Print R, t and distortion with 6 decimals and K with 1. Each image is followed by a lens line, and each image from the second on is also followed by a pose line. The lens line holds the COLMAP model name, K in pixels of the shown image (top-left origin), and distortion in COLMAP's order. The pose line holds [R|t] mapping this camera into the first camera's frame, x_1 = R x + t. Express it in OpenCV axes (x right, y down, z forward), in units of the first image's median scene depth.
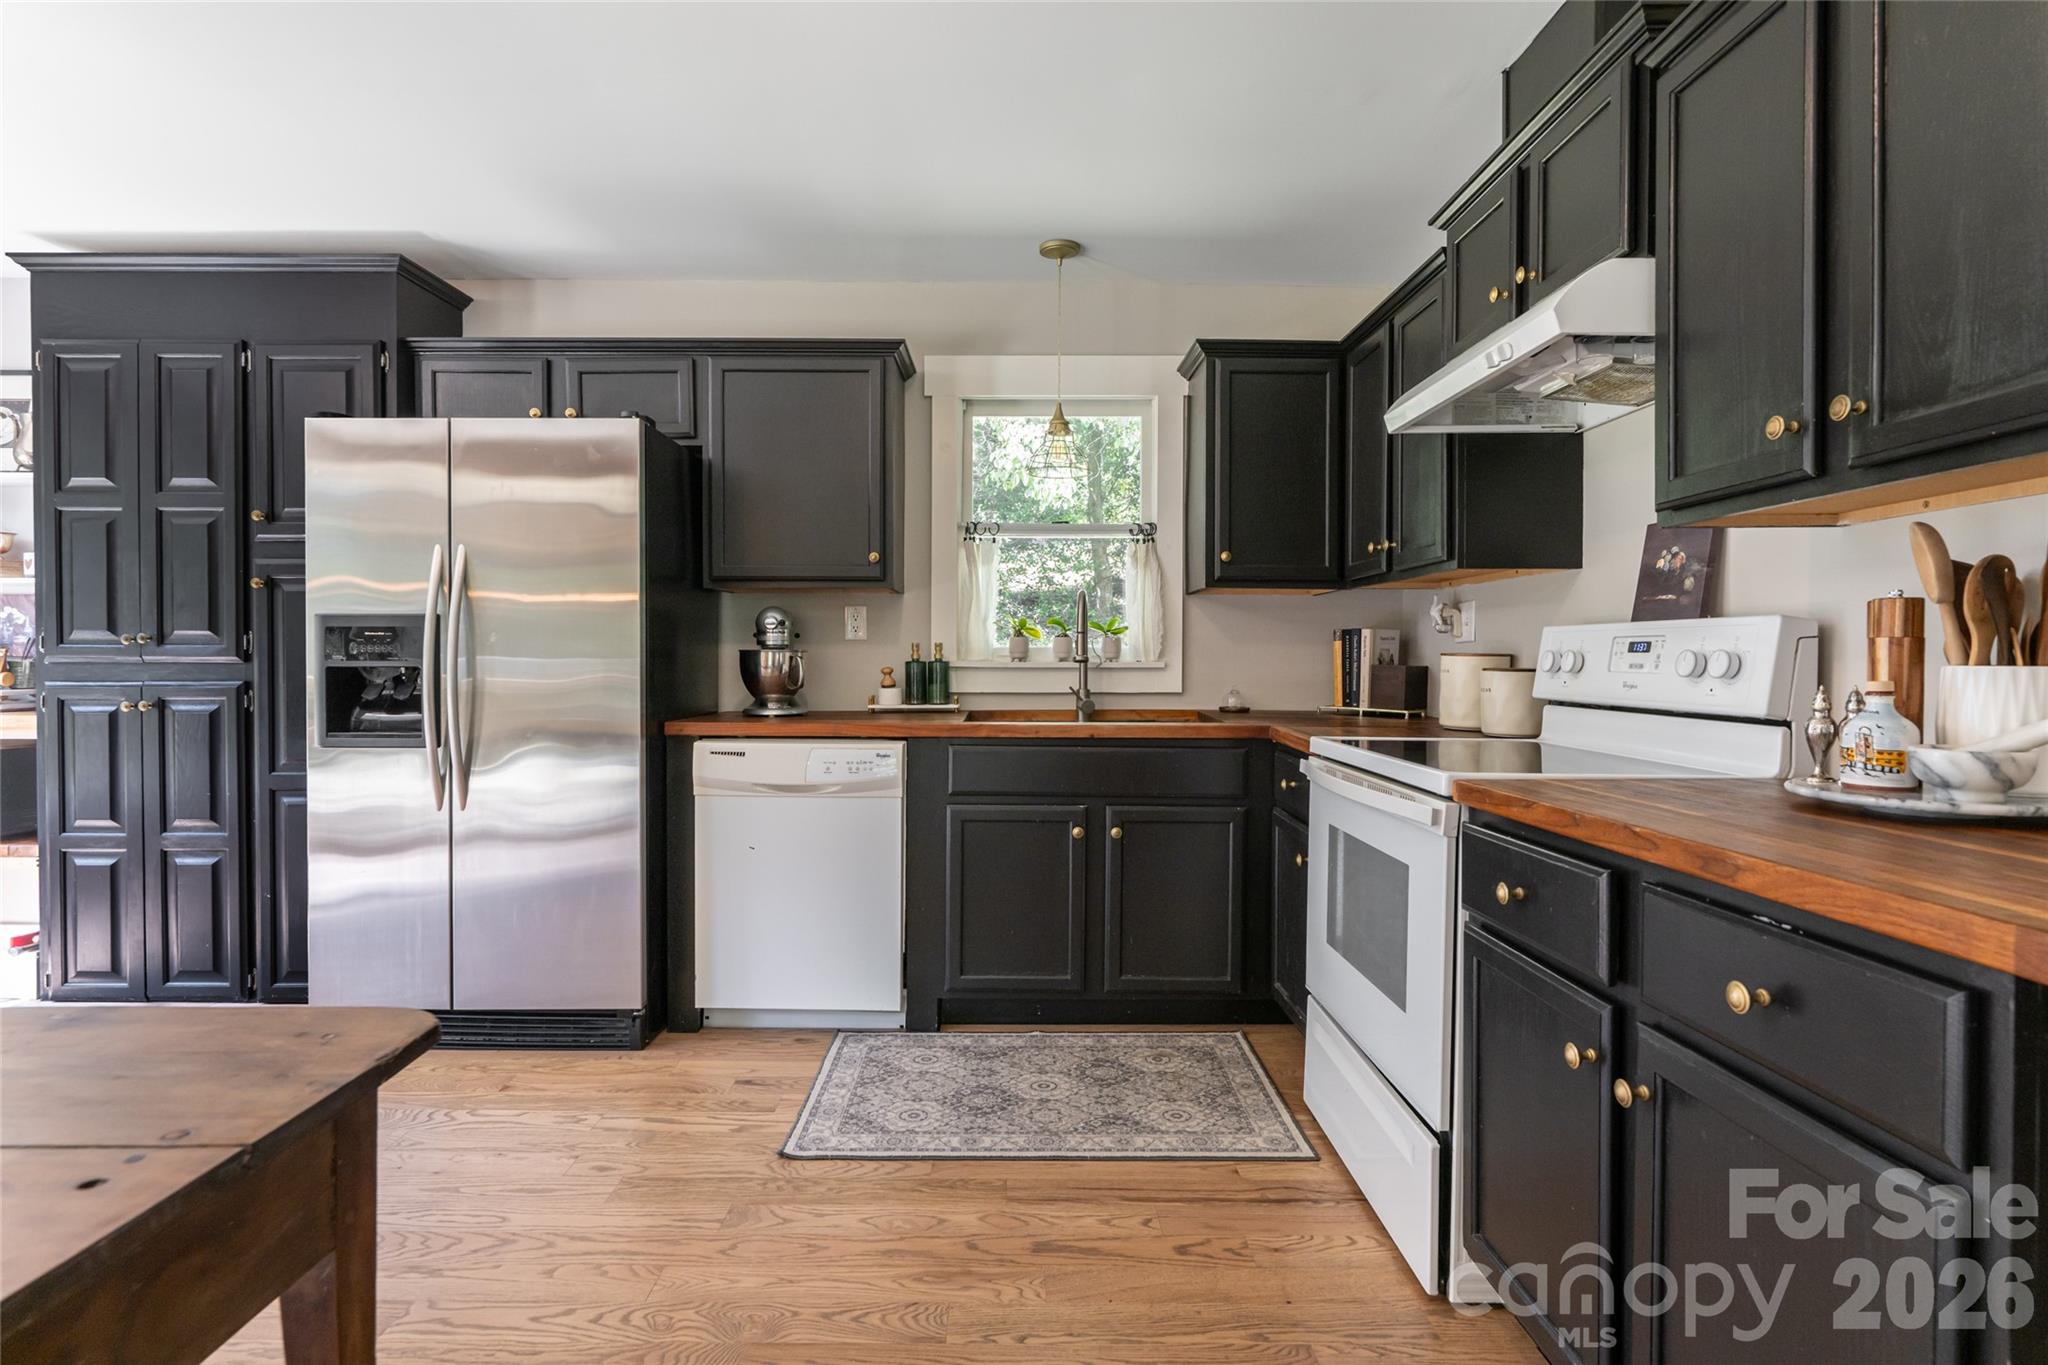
lens RADIAL K [[997.3, 0, 1021.1], [0, 997.3, 688.4], [0, 0, 1]] dist [0.000267, -0.000059]
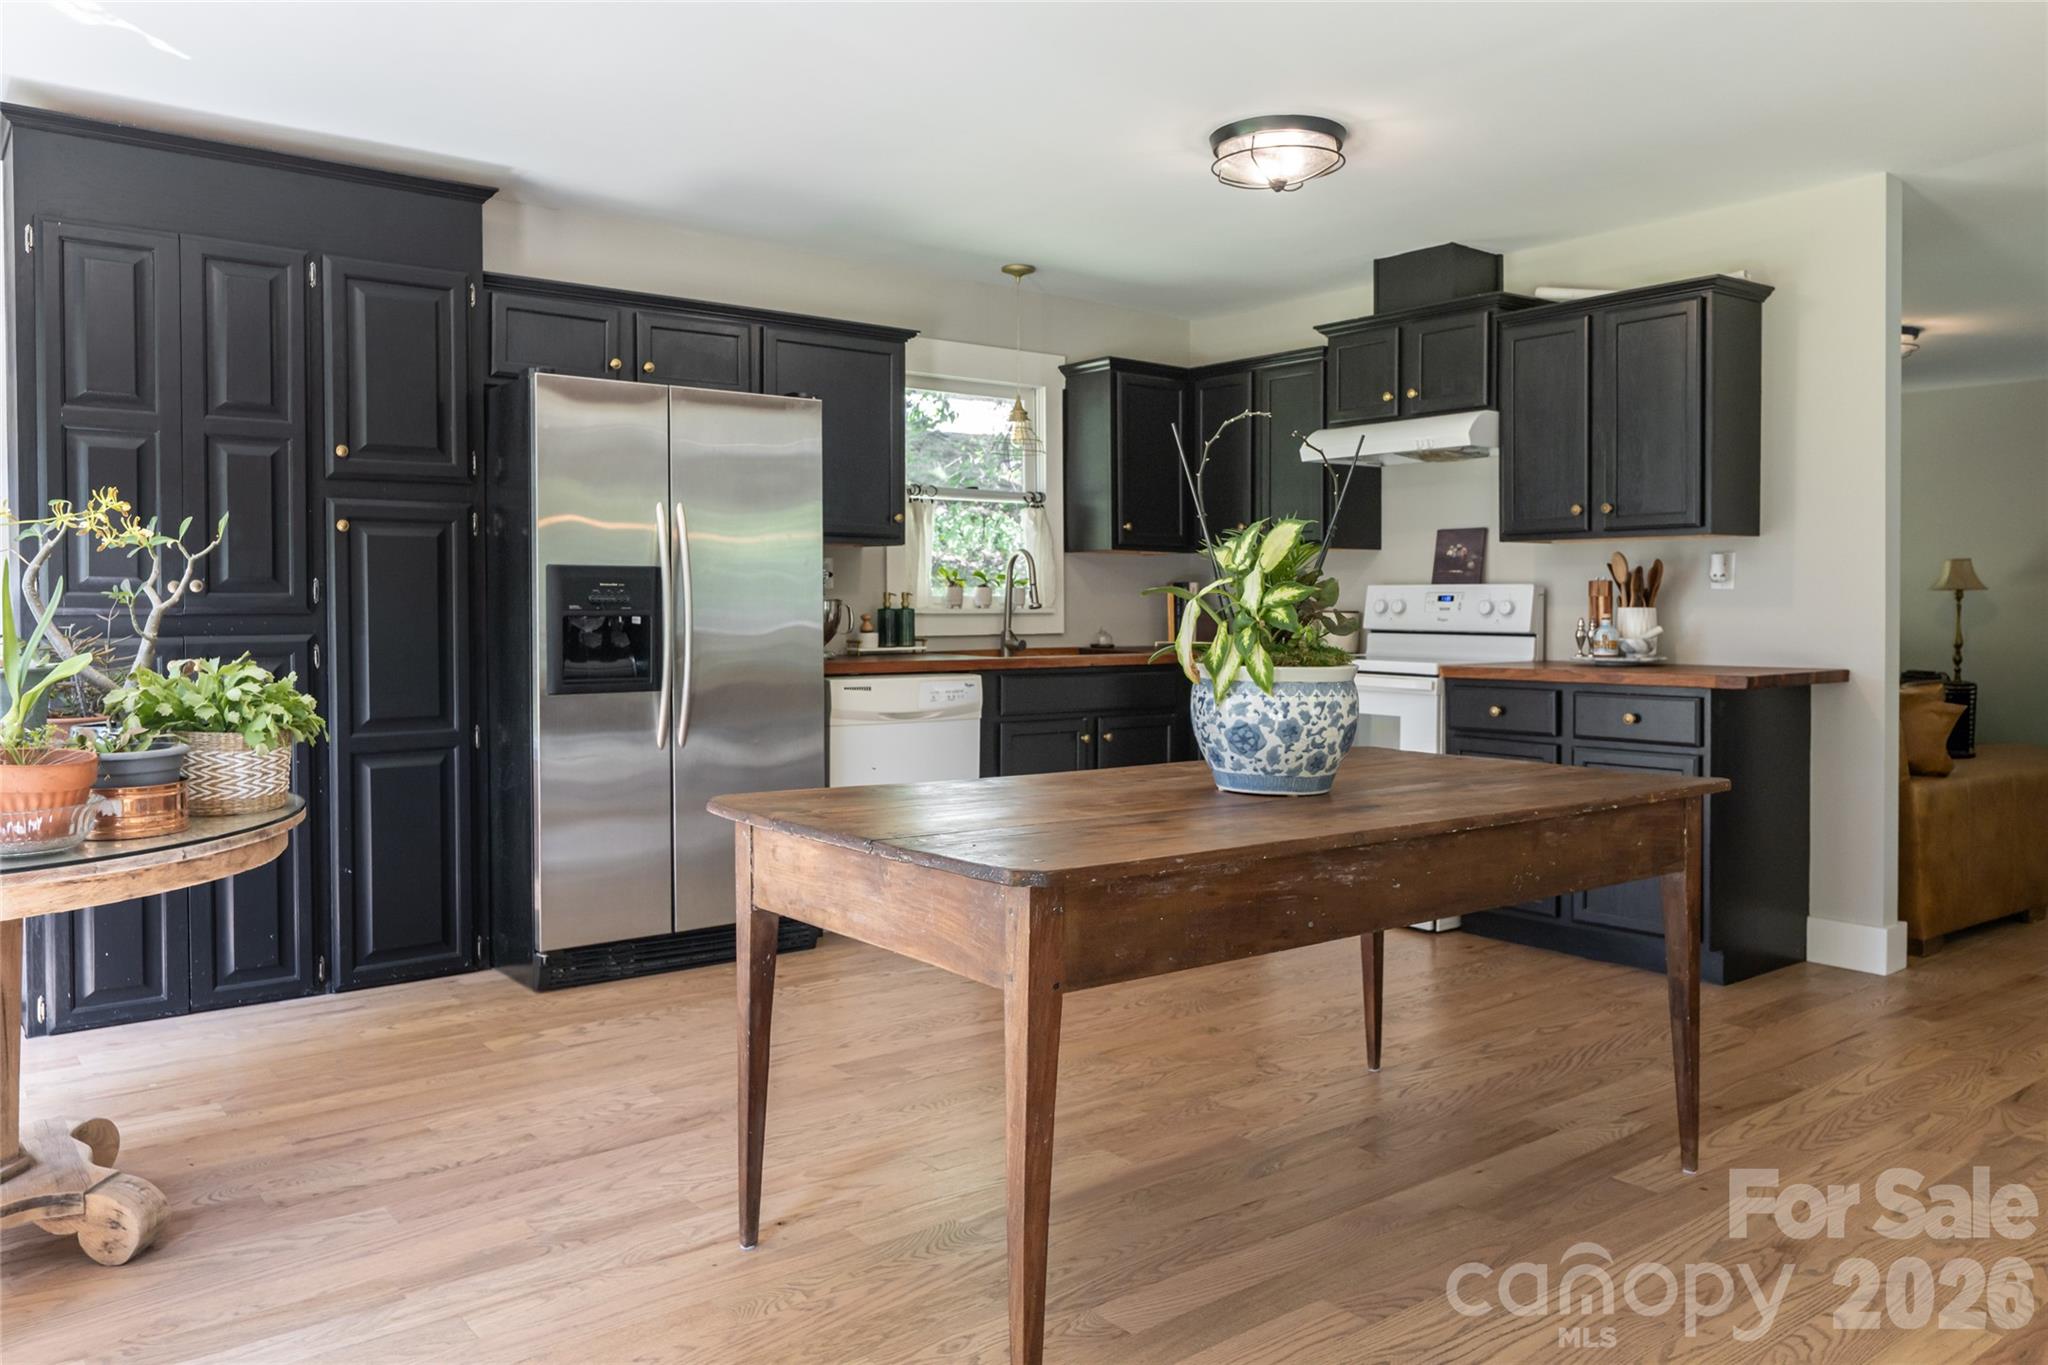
lens RADIAL K [[1537.4, 0, 1024.5], [0, 1537.4, 667.6], [0, 0, 1]] dist [0.002799, -0.000629]
pose [[0.784508, -0.027915, 0.619490, -1.247240], [0.020817, 0.999609, 0.018681, 0.011650], [-0.619769, -0.001759, 0.784782, -0.527748]]
